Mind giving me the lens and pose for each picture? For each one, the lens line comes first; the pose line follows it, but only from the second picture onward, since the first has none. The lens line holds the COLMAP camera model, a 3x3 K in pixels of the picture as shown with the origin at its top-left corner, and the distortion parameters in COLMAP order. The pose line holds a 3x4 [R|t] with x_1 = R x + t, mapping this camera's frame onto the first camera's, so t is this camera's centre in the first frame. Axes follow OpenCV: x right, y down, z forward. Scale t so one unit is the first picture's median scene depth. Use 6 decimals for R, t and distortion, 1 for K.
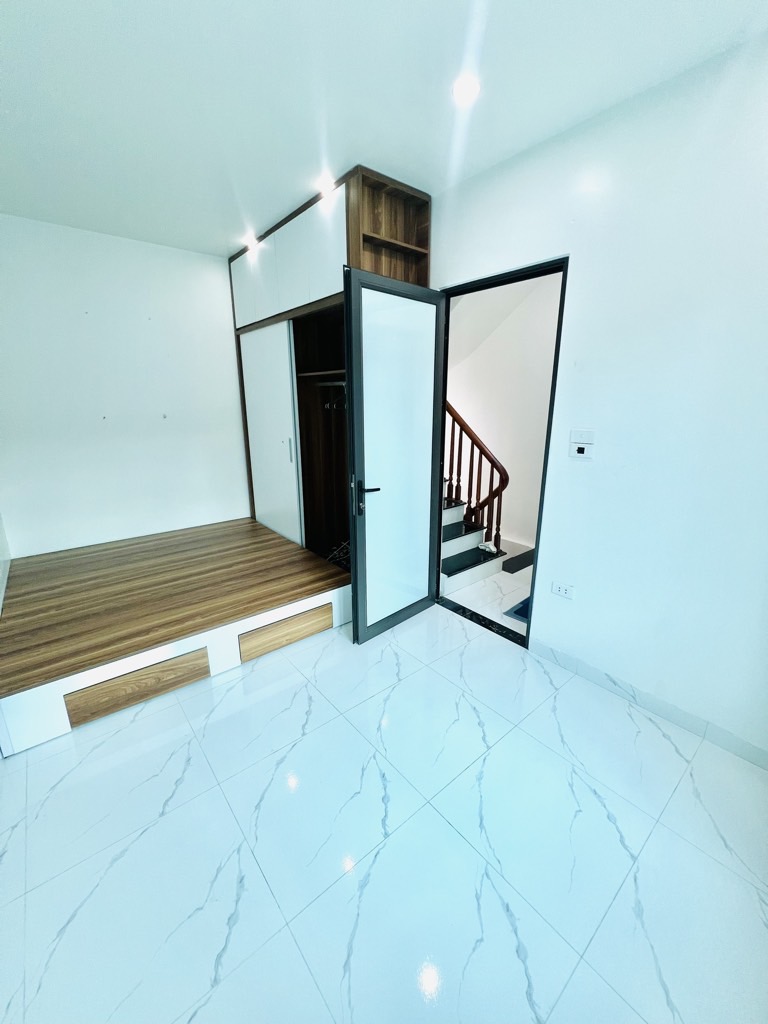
lens RADIAL K [[406.7, 0, 391.1], [0, 406.7, 504.1], [0, 0, 1]] dist [-0.000522, -0.000084]
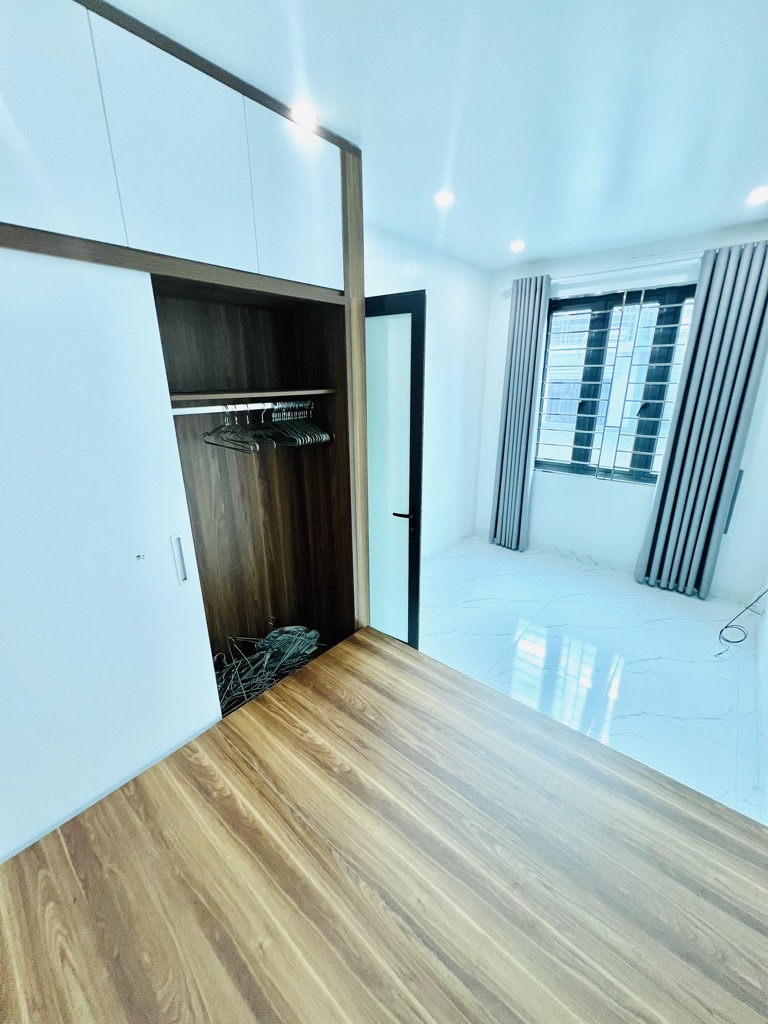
lens RADIAL K [[406.7, 0, 391.1], [0, 406.7, 504.1], [0, 0, 1]] dist [-0.000522, -0.000084]
pose [[-0.170702, -0.291565, 0.941196, -0.767764], [0.255188, 0.909542, 0.328042, -0.301110], [-0.951704, 0.296180, -0.080857, 0.867480]]
